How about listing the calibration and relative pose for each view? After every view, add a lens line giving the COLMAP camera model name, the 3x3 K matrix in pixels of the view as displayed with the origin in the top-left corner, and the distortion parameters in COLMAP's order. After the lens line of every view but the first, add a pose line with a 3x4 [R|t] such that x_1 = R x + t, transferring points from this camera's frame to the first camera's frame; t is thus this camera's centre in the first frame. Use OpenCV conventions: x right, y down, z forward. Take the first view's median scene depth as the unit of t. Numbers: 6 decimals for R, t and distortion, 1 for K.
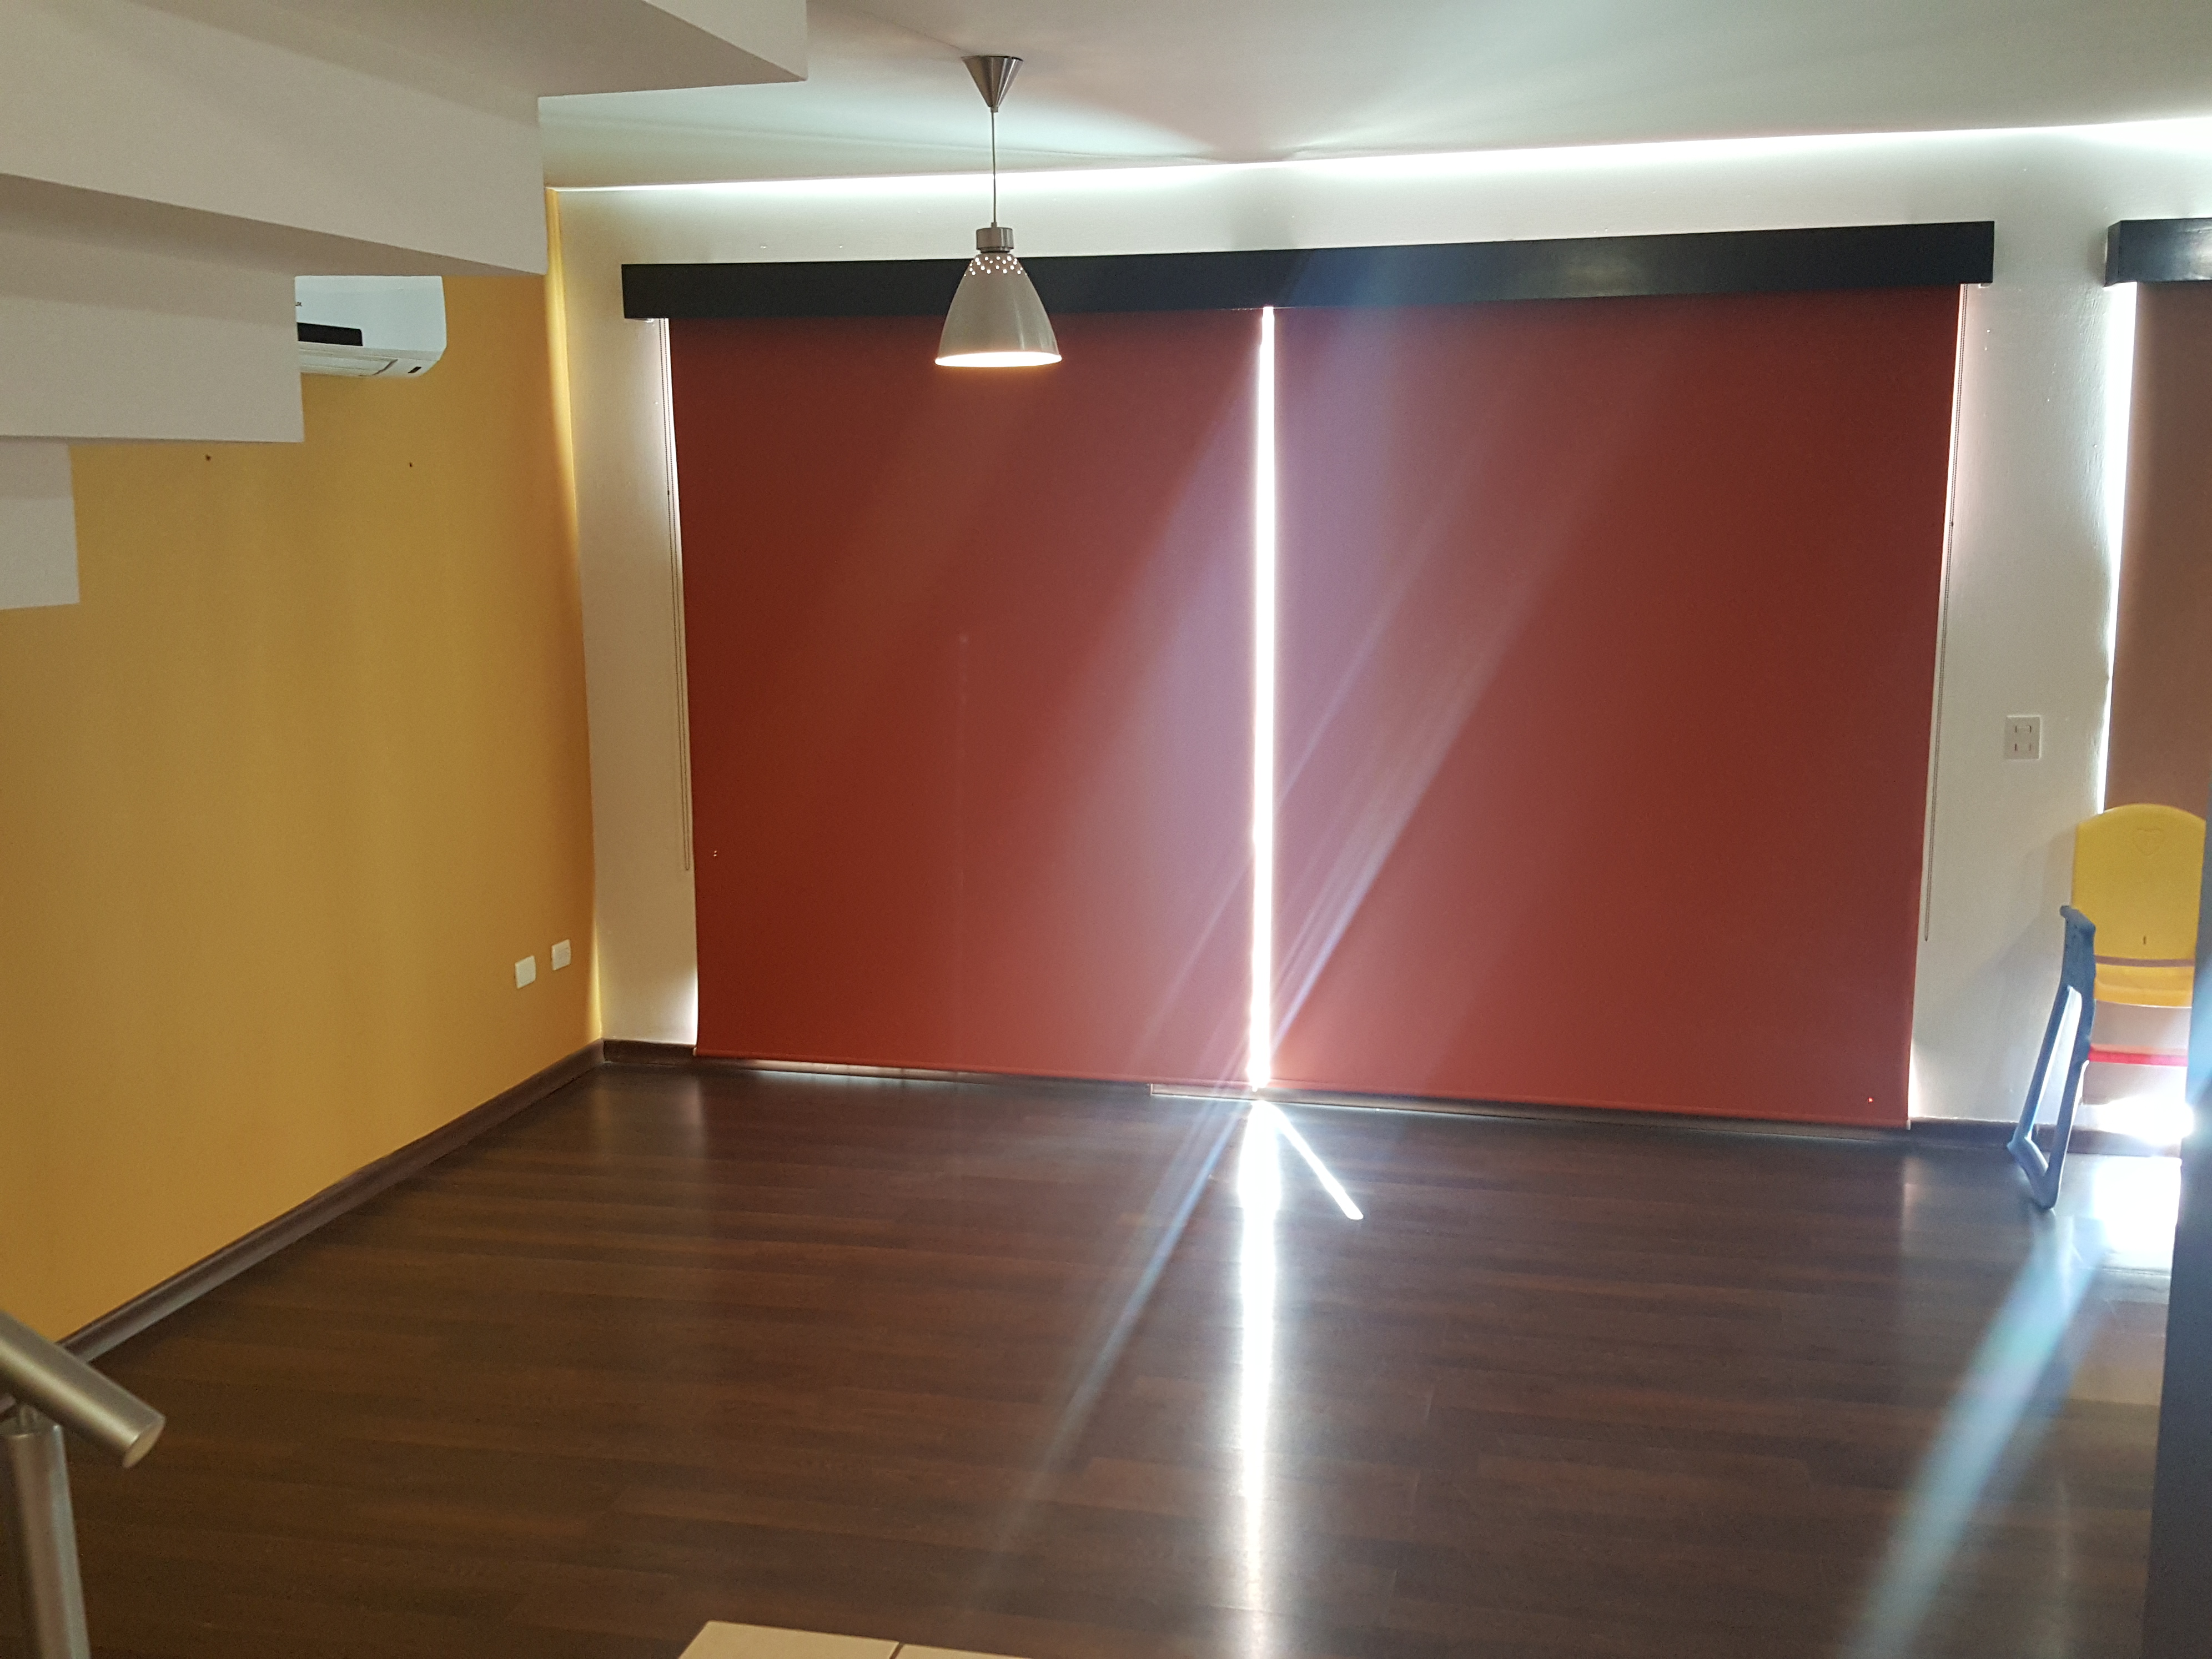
lens RADIAL K [[2078.5, 0, 1106.0], [0, 2078.5, 829.5], [0, 0, 1]] dist [0.002976, -0.005452]
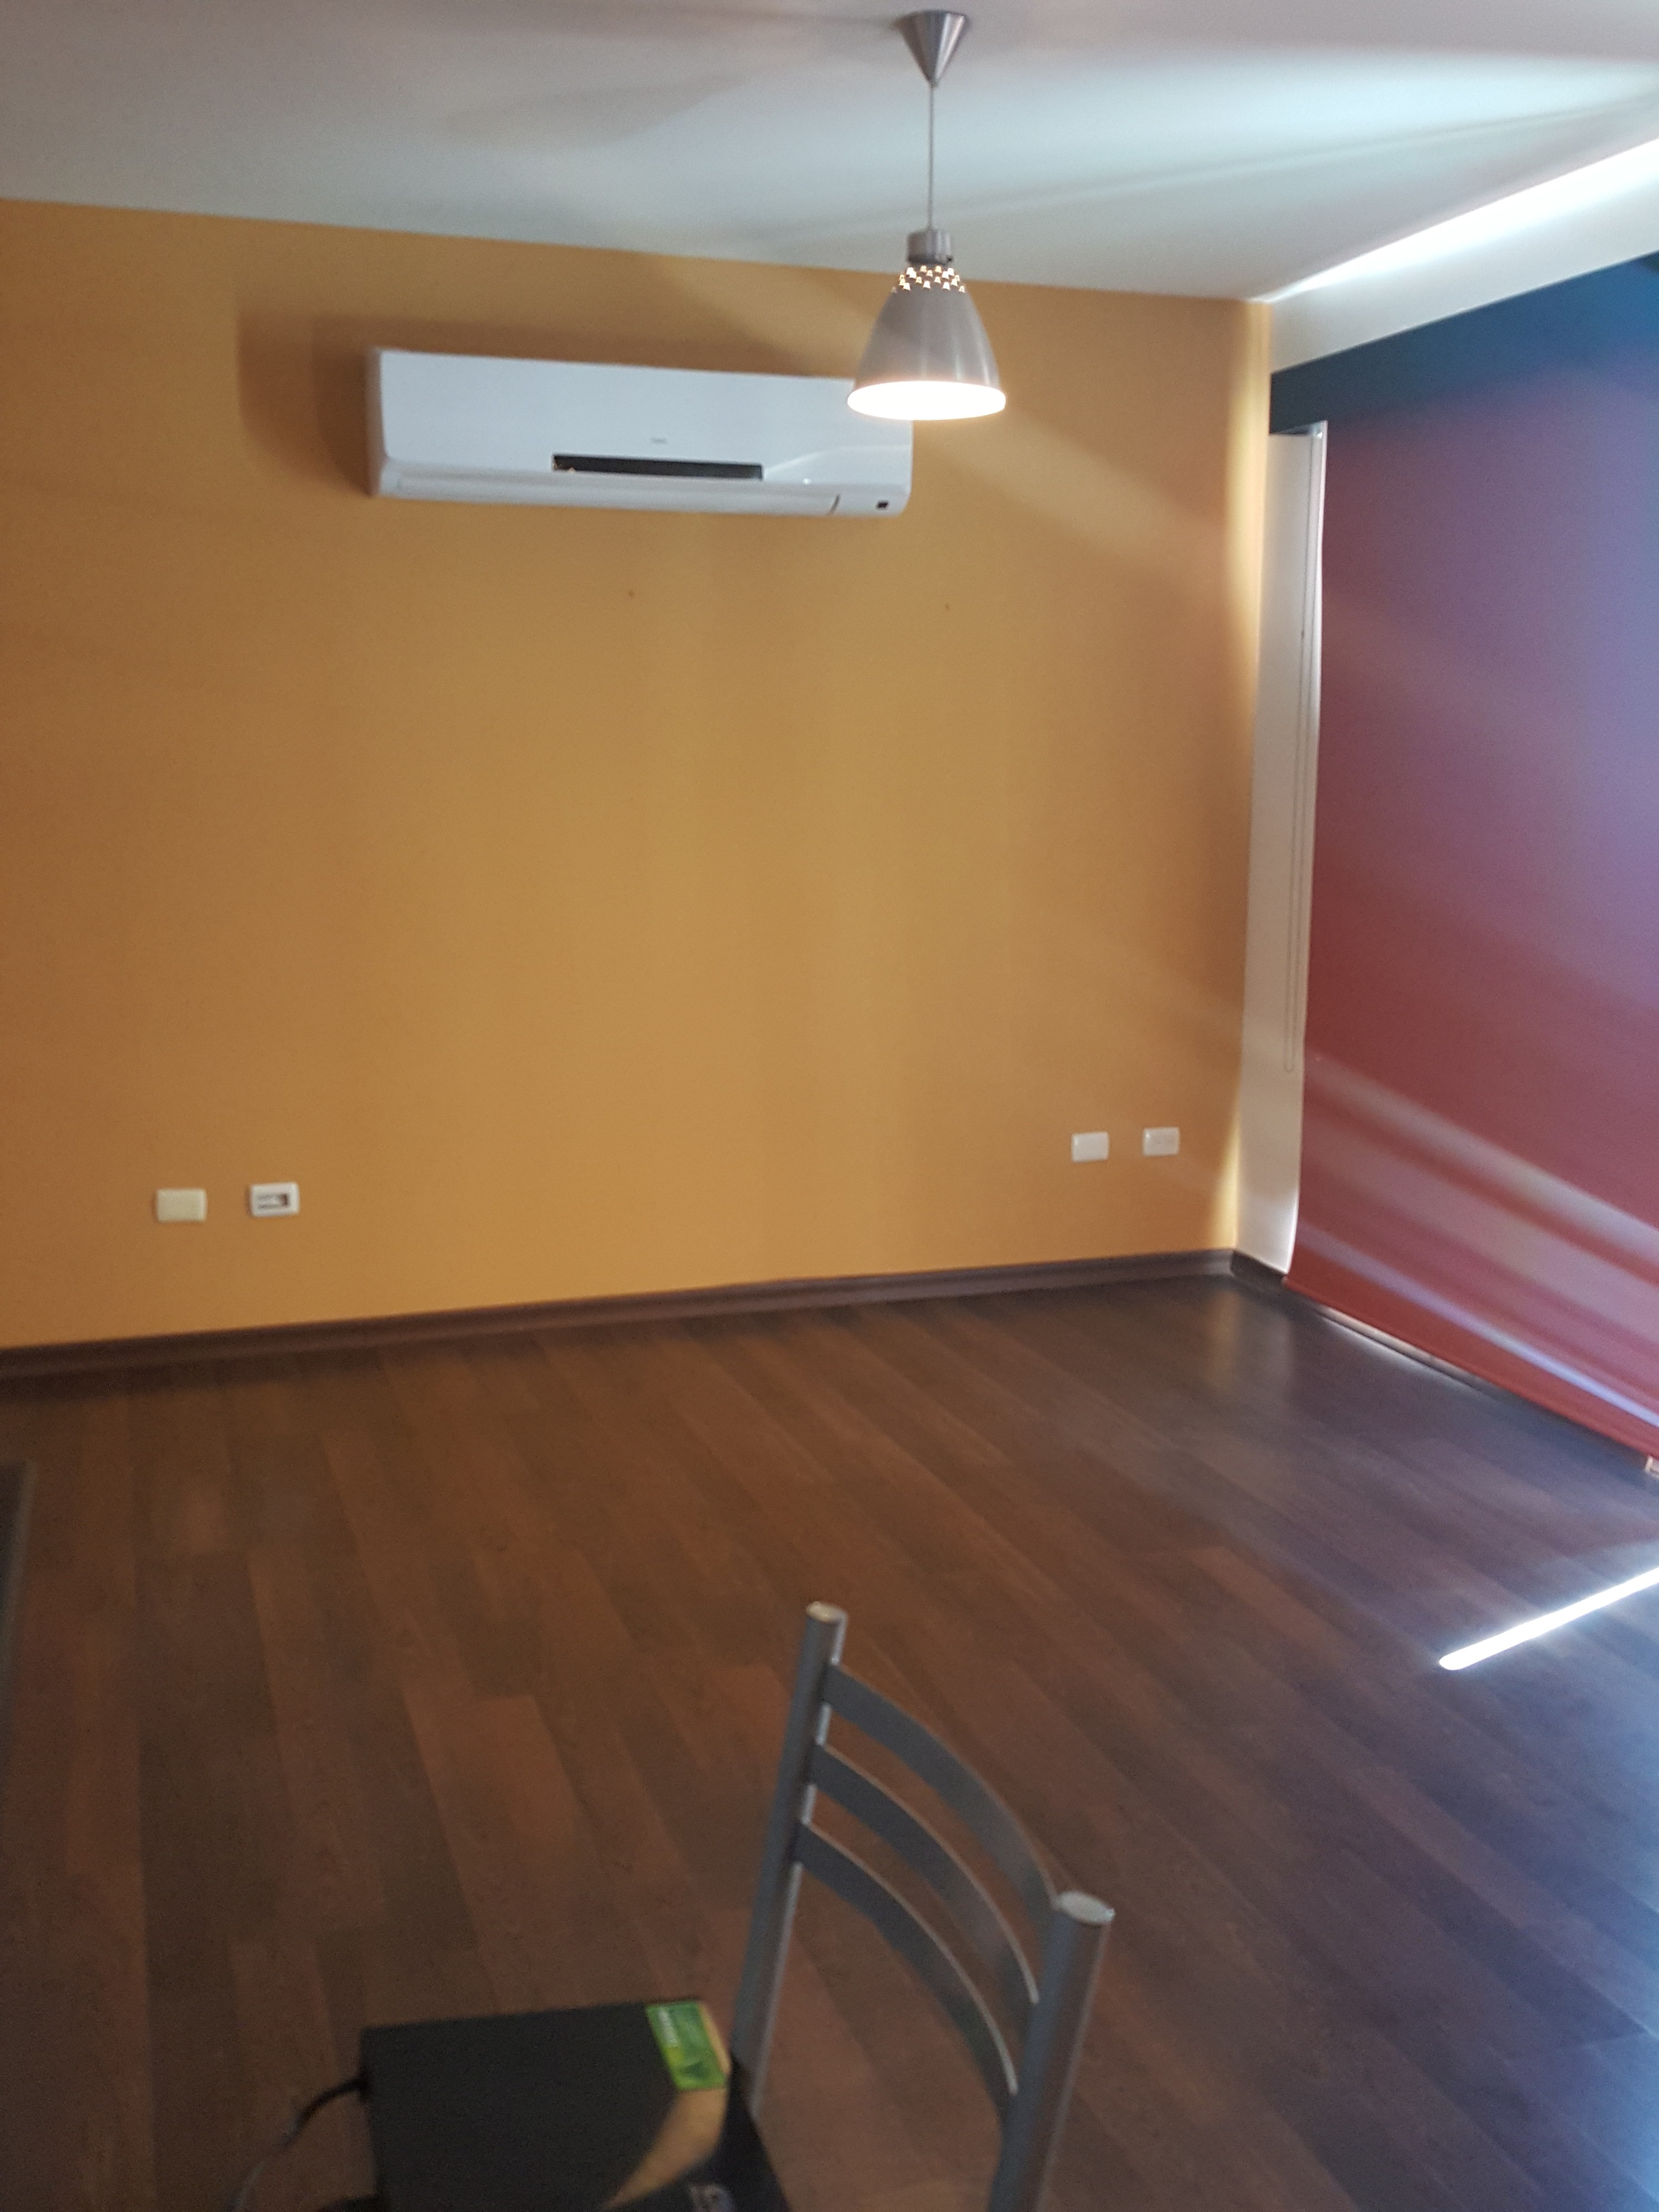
lens RADIAL K [[2078.5, 0, 829.5], [0, 2078.5, 1106.0], [0, 0, 1]] dist [0.002976, -0.005452]
pose [[0.498857, 0.144665, -0.854525, 0.465728], [-0.144776, 0.986027, 0.082410, -0.010559], [0.854507, 0.082604, 0.512831, 0.406617]]
